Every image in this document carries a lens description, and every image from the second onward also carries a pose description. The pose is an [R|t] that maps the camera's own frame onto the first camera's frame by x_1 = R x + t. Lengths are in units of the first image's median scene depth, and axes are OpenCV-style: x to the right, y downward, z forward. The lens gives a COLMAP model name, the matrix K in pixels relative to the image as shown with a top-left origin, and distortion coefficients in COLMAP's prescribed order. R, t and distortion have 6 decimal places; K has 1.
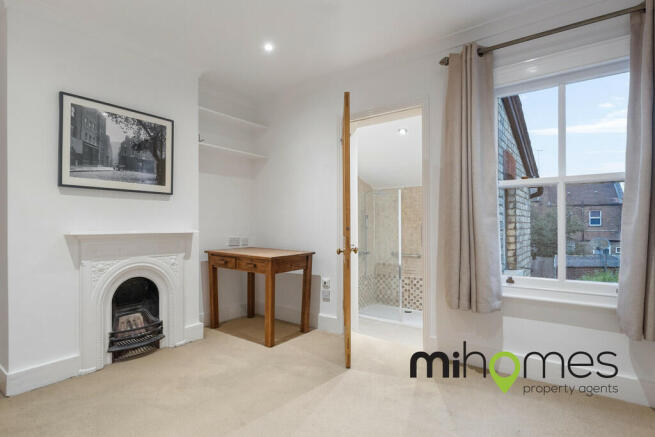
lens RADIAL K [[349.6, 0, 326.9], [0, 349.6, 222.4], [0, 0, 1]] dist [0.000494, 0.000339]
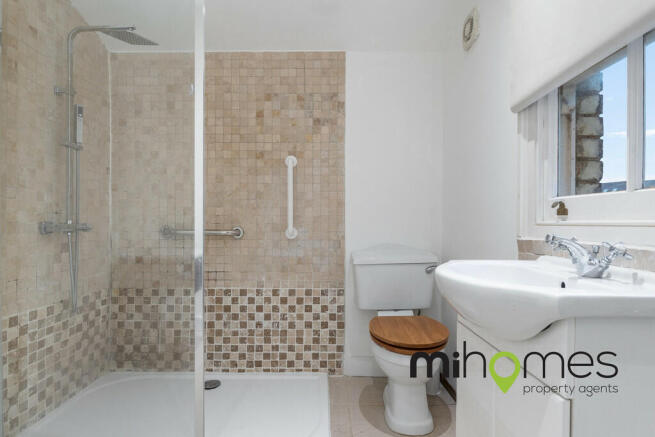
lens RADIAL K [[349.6, 0, 325.8], [0, 349.6, 219.5], [0, 0, 1]] dist [0.000494, 0.000339]
pose [[0.804546, 0.003928, 0.593877, 0.103948], [-0.013599, 0.999838, 0.011810, 0.070422], [-0.593735, -0.017577, 0.804469, 0.595913]]
